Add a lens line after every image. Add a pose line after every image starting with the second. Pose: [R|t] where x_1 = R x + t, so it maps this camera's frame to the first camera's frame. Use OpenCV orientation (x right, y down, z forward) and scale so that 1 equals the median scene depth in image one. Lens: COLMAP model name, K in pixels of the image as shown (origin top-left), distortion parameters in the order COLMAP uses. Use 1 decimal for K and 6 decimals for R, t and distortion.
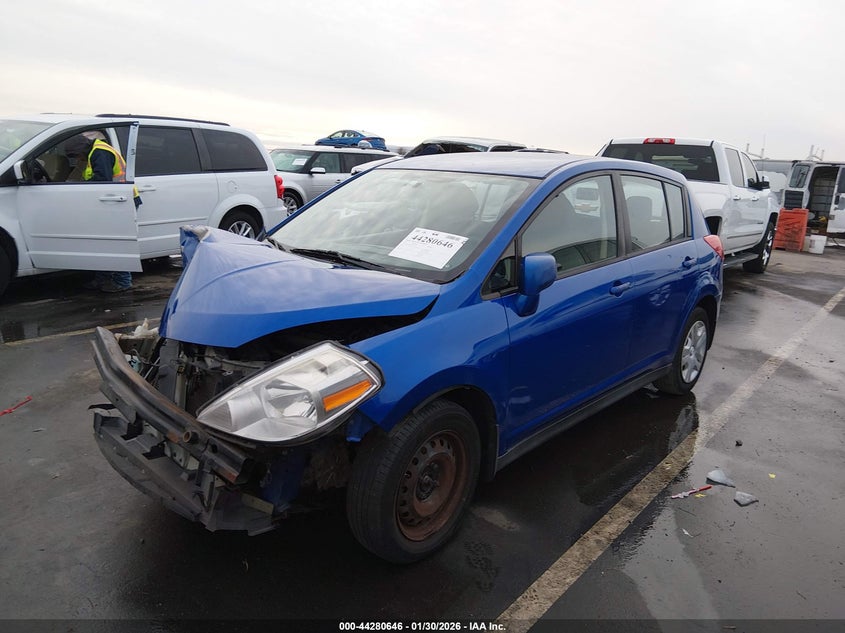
lens RADIAL K [[678.7, 0, 418.9], [0, 678.7, 315.3], [0, 0, 1]] dist [0.008735, 0.006395]
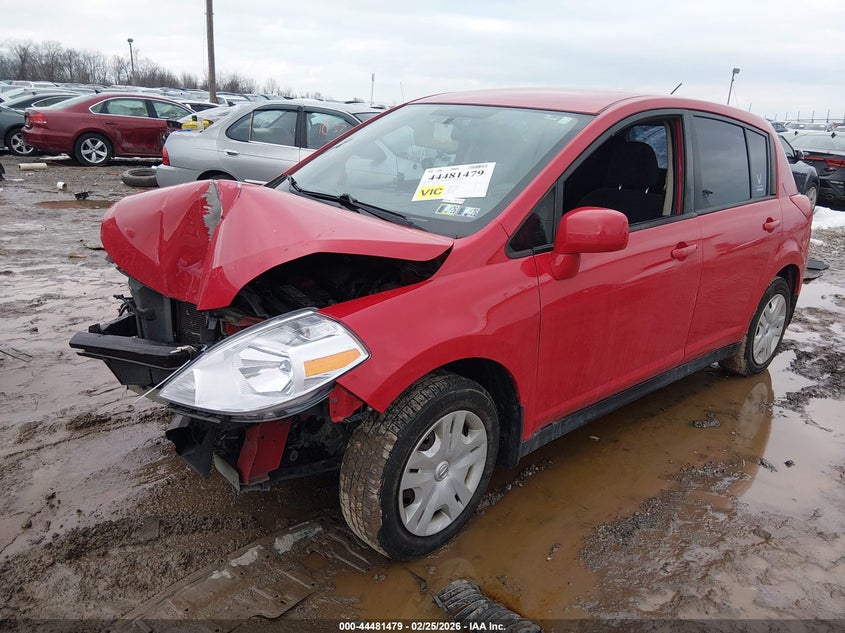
lens RADIAL K [[678.7, 0, 418.9], [0, 678.7, 315.3], [0, 0, 1]] dist [0.008735, 0.006395]
pose [[0.994602, 0.051302, -0.090194, 0.056174], [-0.044688, 0.996266, 0.073875, -0.009498], [0.093647, -0.069446, 0.993180, 0.137888]]
